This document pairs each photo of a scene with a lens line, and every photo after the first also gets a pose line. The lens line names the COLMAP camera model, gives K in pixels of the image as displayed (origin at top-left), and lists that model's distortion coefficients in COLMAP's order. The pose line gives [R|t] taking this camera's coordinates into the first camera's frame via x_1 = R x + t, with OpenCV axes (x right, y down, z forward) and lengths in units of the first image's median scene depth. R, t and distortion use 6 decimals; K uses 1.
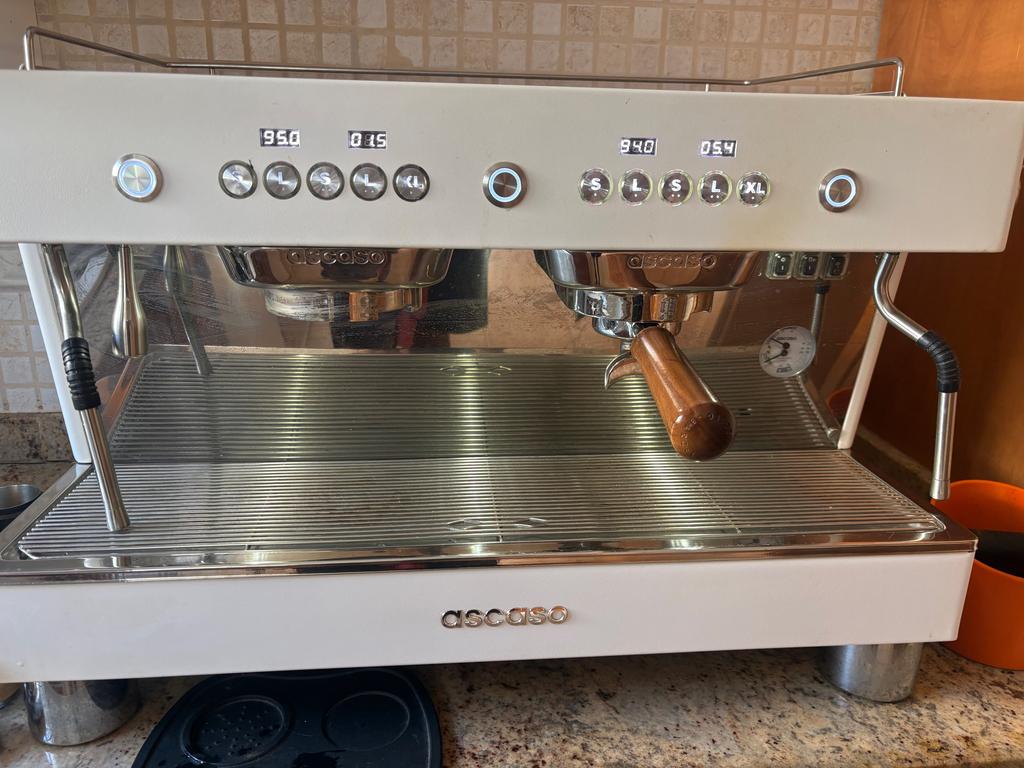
lens RADIAL K [[790.0, 0, 509.1], [0, 790.0, 386.9], [0, 0, 1]] dist [0.022800, -0.034546]
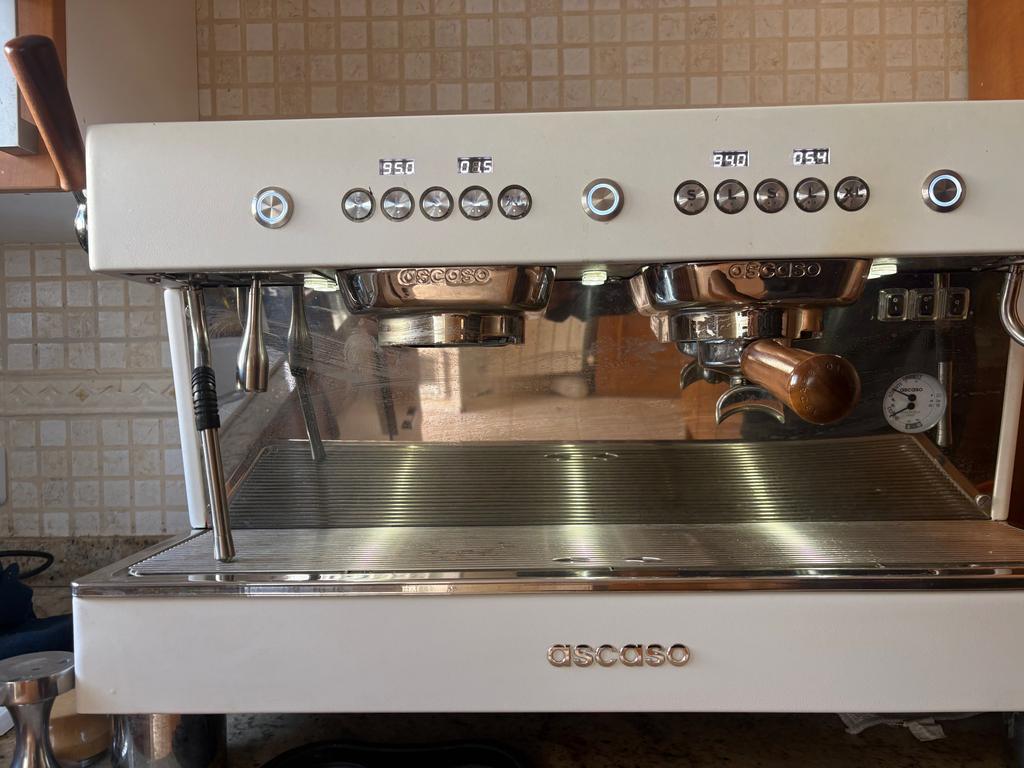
lens RADIAL K [[790.0, 0, 504.3], [0, 790.0, 391.9], [0, 0, 1]] dist [0.022800, -0.034546]
pose [[0.989803, -0.035594, -0.137928, 0.000992], [-0.004019, 0.960915, -0.276814, 0.224367], [0.142390, 0.274545, 0.950973, 0.040228]]
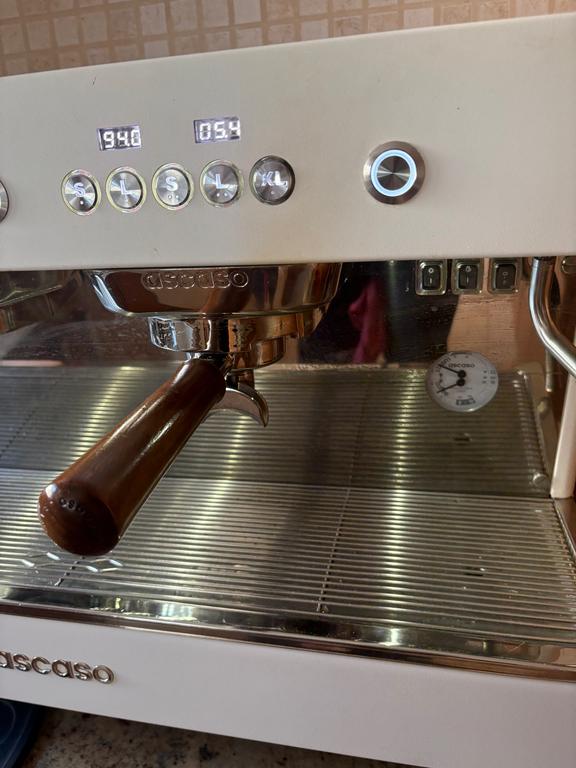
lens RADIAL K [[592.5, 0, 284.6], [0, 592.5, 383.4], [0, 0, 1]] dist [0.022800, -0.034546]
pose [[0.942426, 0.030985, -0.332976, 0.421617], [-0.022325, 0.999306, 0.029803, -0.062326], [0.333669, -0.020653, 0.942464, 0.387712]]
